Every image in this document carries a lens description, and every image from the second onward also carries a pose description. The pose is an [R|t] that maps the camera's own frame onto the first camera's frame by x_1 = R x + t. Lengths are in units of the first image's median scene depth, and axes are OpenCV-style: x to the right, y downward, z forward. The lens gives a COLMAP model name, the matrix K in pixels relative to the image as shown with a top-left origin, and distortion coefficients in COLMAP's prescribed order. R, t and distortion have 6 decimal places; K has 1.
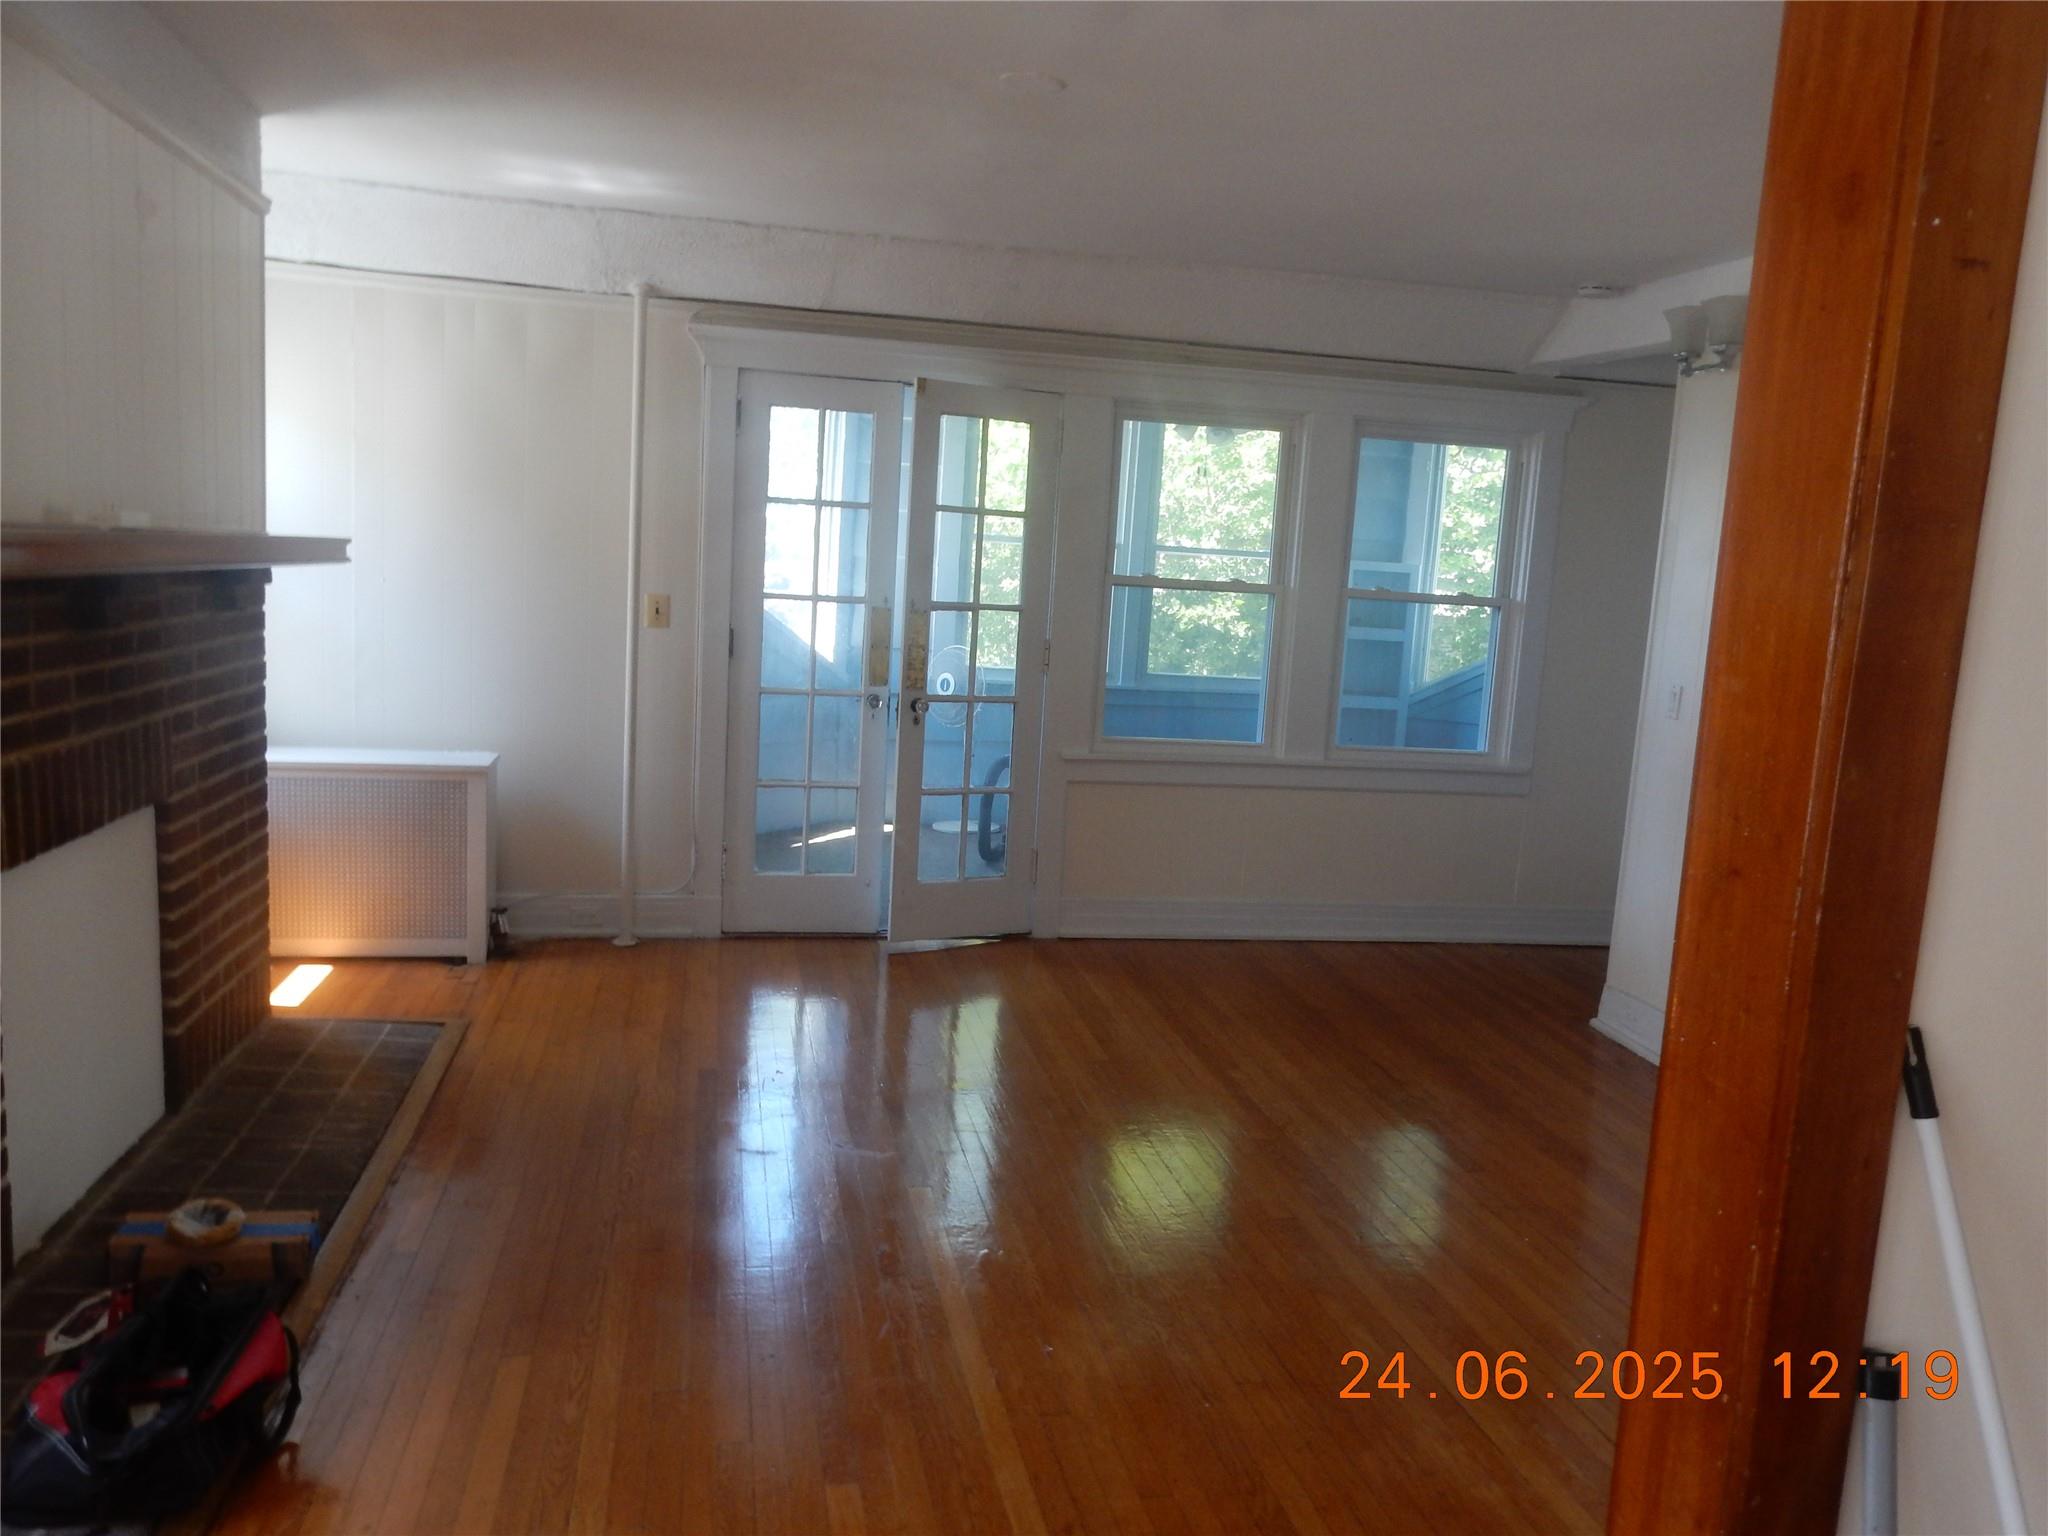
lens RADIAL K [[1517.2, 0, 1015.4], [0, 1517.2, 771.2], [0, 0, 1]] dist [0.003001, 0.006410]
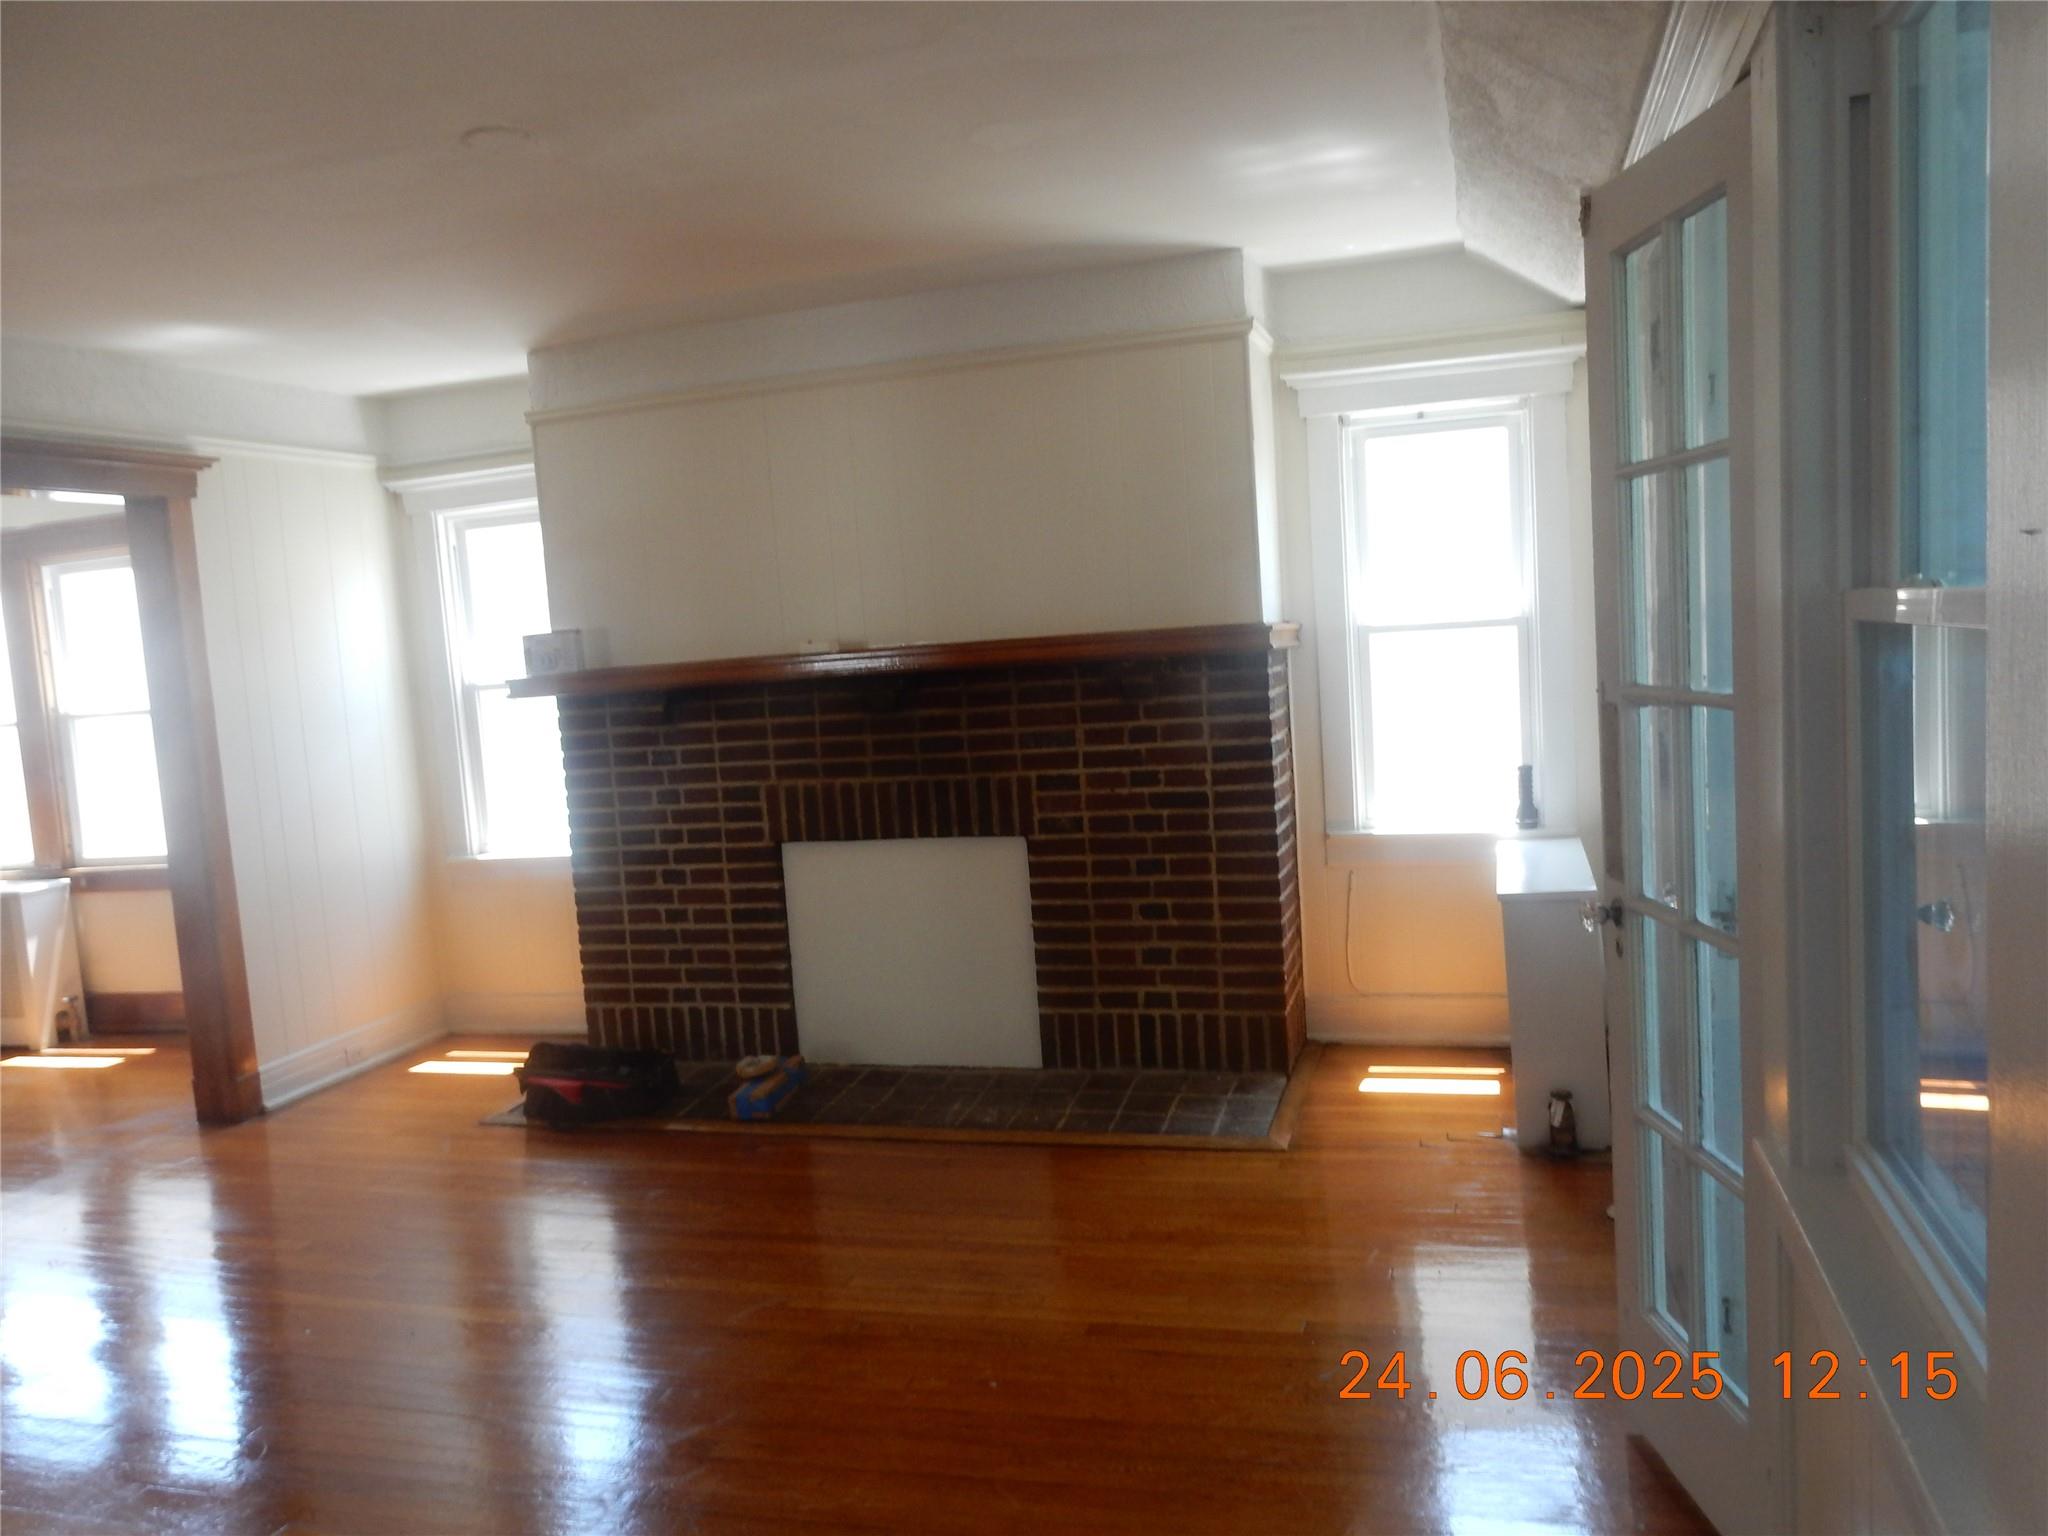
lens RADIAL K [[1533.8, 0, 1005.2], [0, 1533.8, 773.2], [0, 0, 1]] dist [0.002045, 0.004202]
pose [[-0.476588, 0.063374, -0.876840, 0.436384], [-0.075554, 0.990755, 0.112673, -0.127080], [0.875874, 0.119947, -0.467394, 1.073520]]
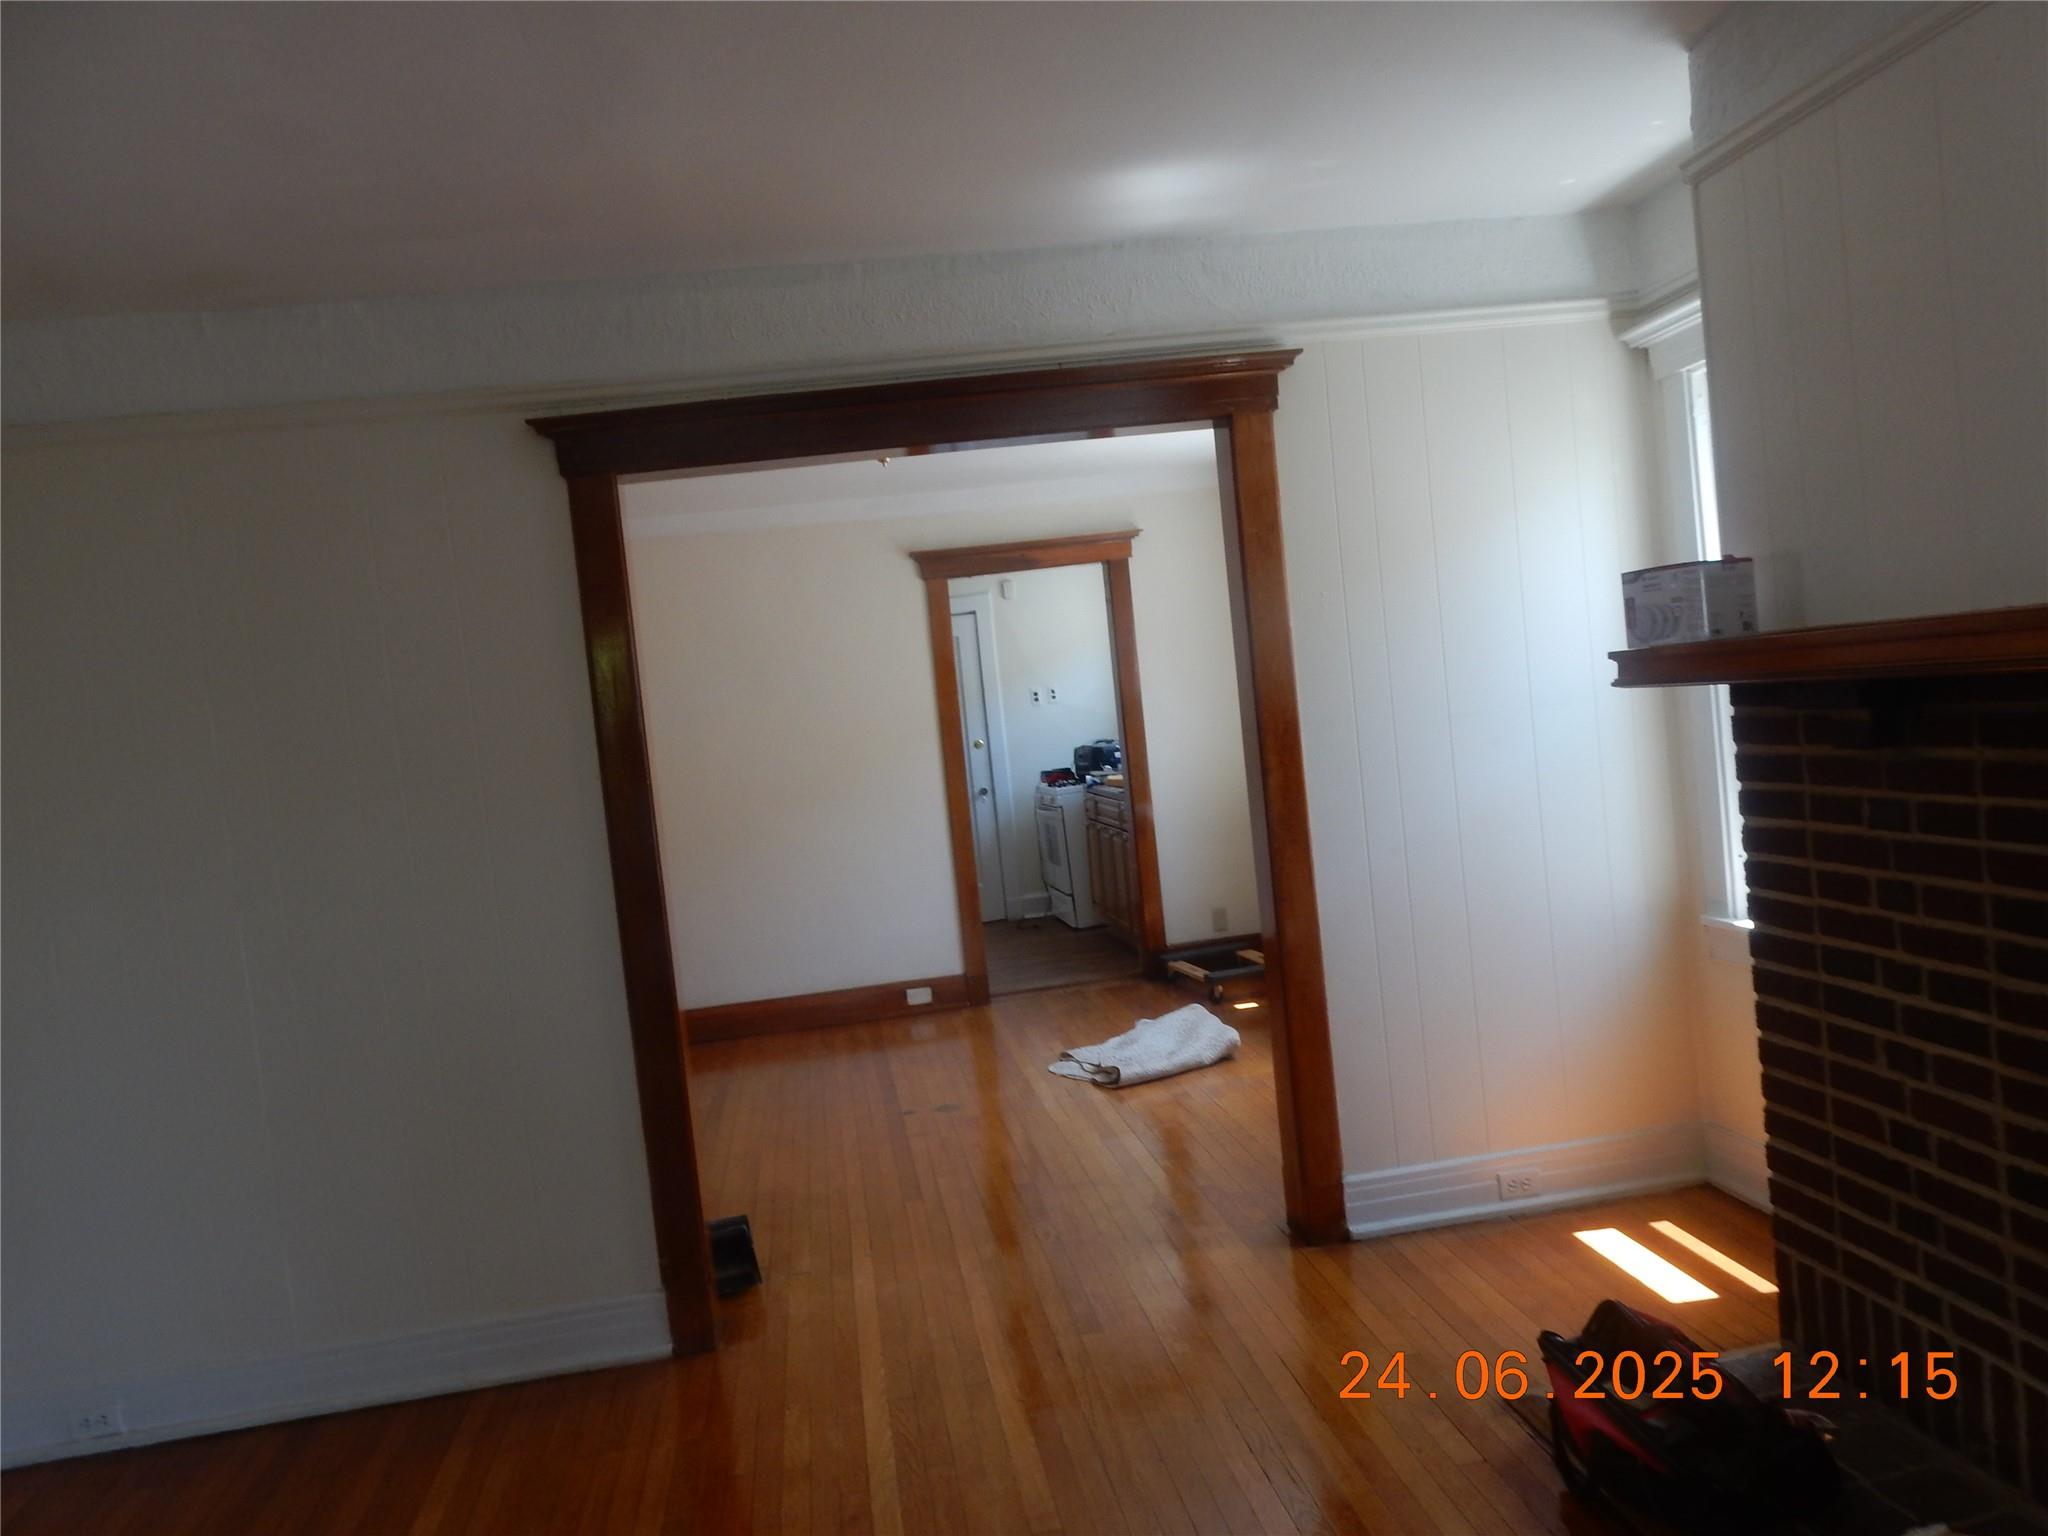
lens RADIAL K [[1508.1, 0, 1024.0], [0, 1508.1, 768.0], [0, 0, 1]] dist [0.003123, -0.008166]
pose [[-0.997432, 0.047071, 0.053978, -0.079145], [0.056541, 0.980138, 0.190084, -0.127534], [-0.043958, 0.192648, -0.980283, 0.888670]]
